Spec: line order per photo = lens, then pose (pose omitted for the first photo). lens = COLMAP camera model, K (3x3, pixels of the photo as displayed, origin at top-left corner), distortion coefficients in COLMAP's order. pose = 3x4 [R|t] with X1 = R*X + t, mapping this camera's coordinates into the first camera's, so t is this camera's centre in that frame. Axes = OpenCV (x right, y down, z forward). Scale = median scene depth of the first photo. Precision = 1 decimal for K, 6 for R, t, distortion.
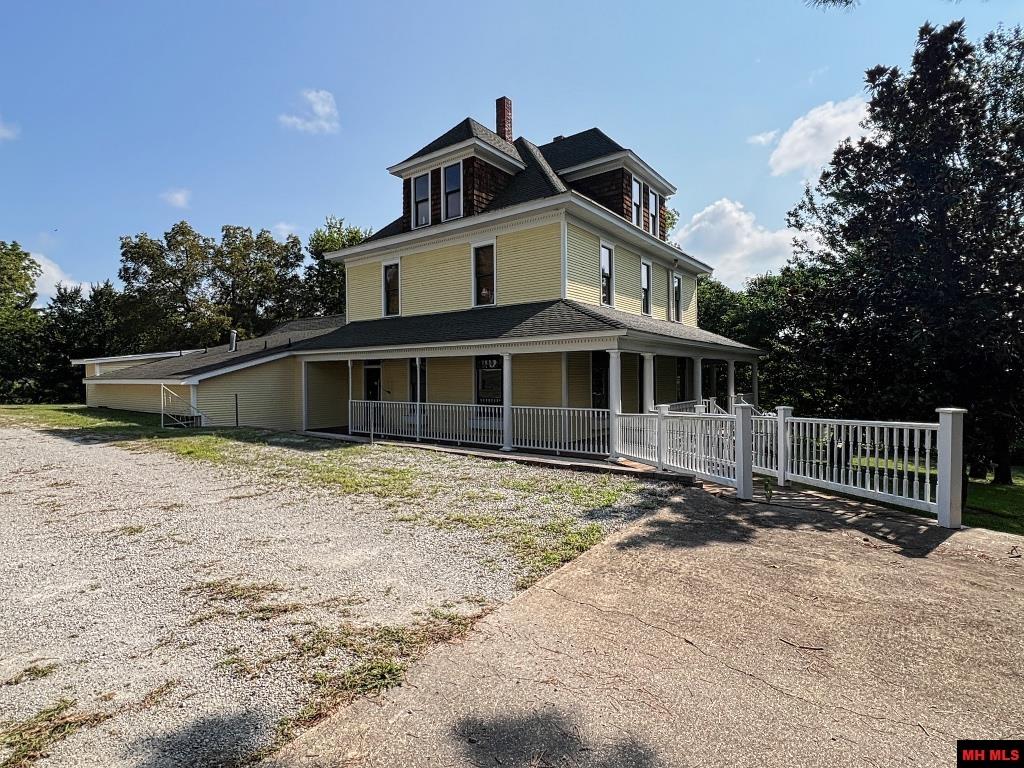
lens RADIAL K [[519.2, 0, 509.0], [0, 519.2, 379.3], [0, 0, 1]] dist [-0.002577, -0.001245]
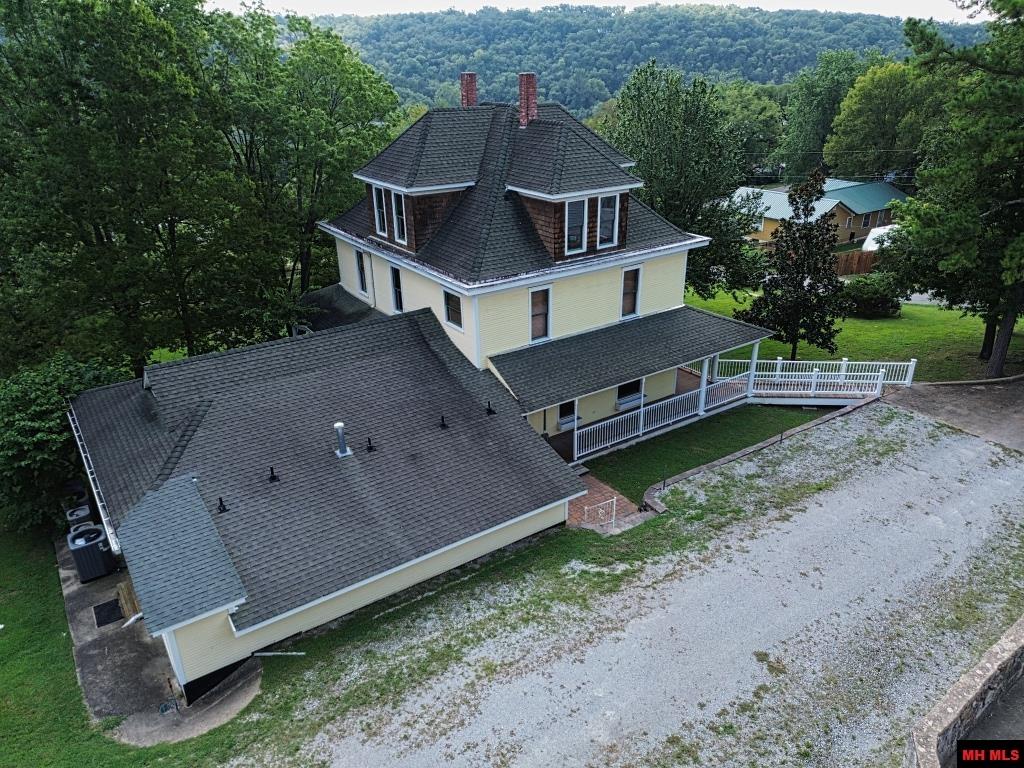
lens RADIAL K [[723.5, 0, 511.8], [0, 723.5, 388.0], [0, 0, 1]] dist [0.030336, -0.009083]
pose [[0.322733, -0.387605, 0.863485, -1.648128], [0.008184, 0.913411, 0.406957, -0.672404], [-0.946455, -0.124272, 0.297960, 0.702736]]
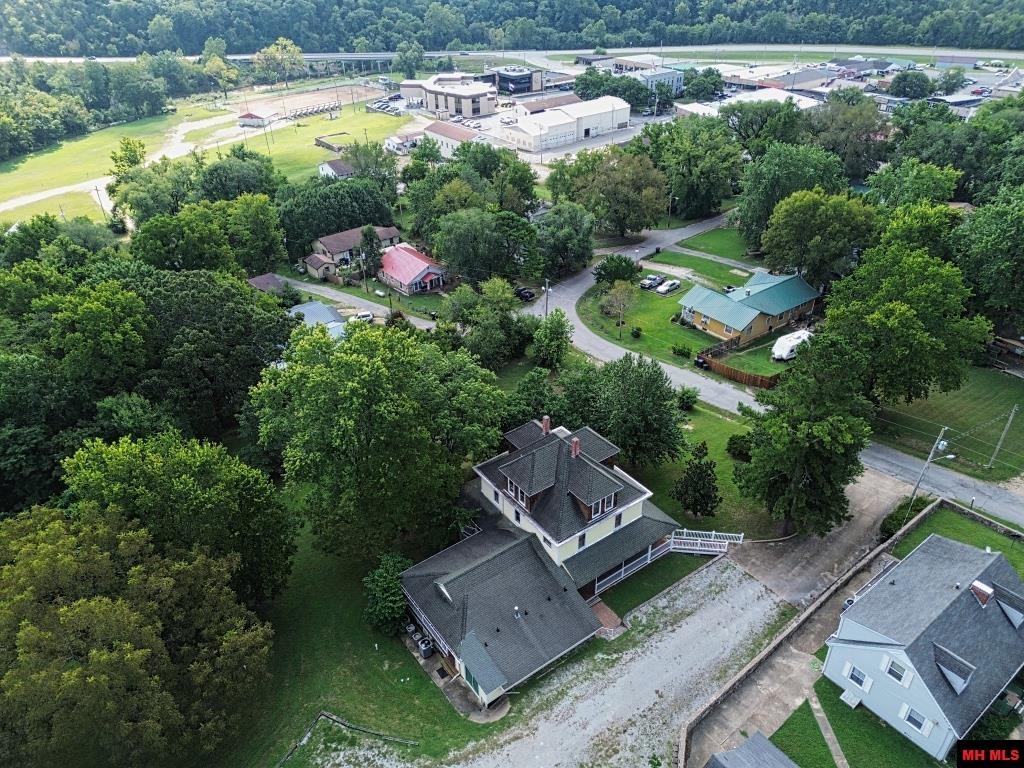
lens RADIAL K [[723.5, 0, 509.9], [0, 723.5, 378.8], [0, 0, 1]] dist [0.030336, -0.009083]
pose [[0.302434, -0.510854, 0.804712, -2.981274], [0.013834, 0.846512, 0.532191, -2.935690], [-0.953070, -0.149820, 0.263081, 0.609589]]
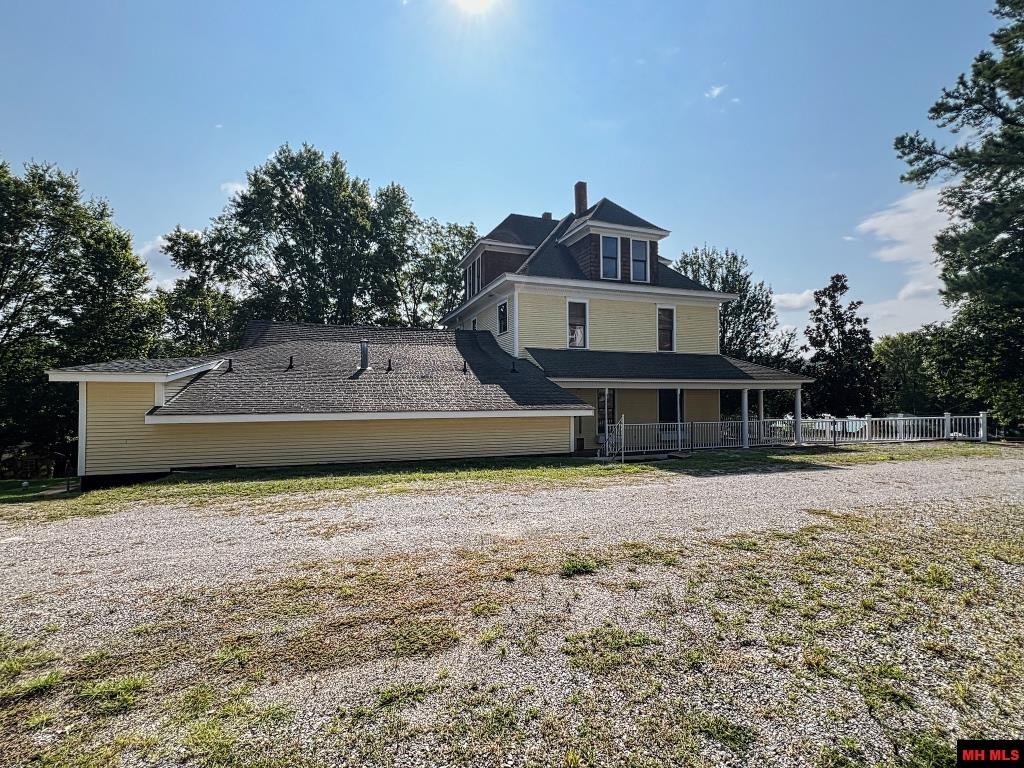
lens RADIAL K [[474.3, 0, 515.9], [0, 474.3, 383.6], [0, 0, 1]] dist [-0.002507, -0.000475]
pose [[0.546319, 0.023557, 0.837246, -1.289800], [0.001626, 0.999573, -0.029185, -0.019366], [-0.837576, 0.017305, 0.546047, 0.623116]]
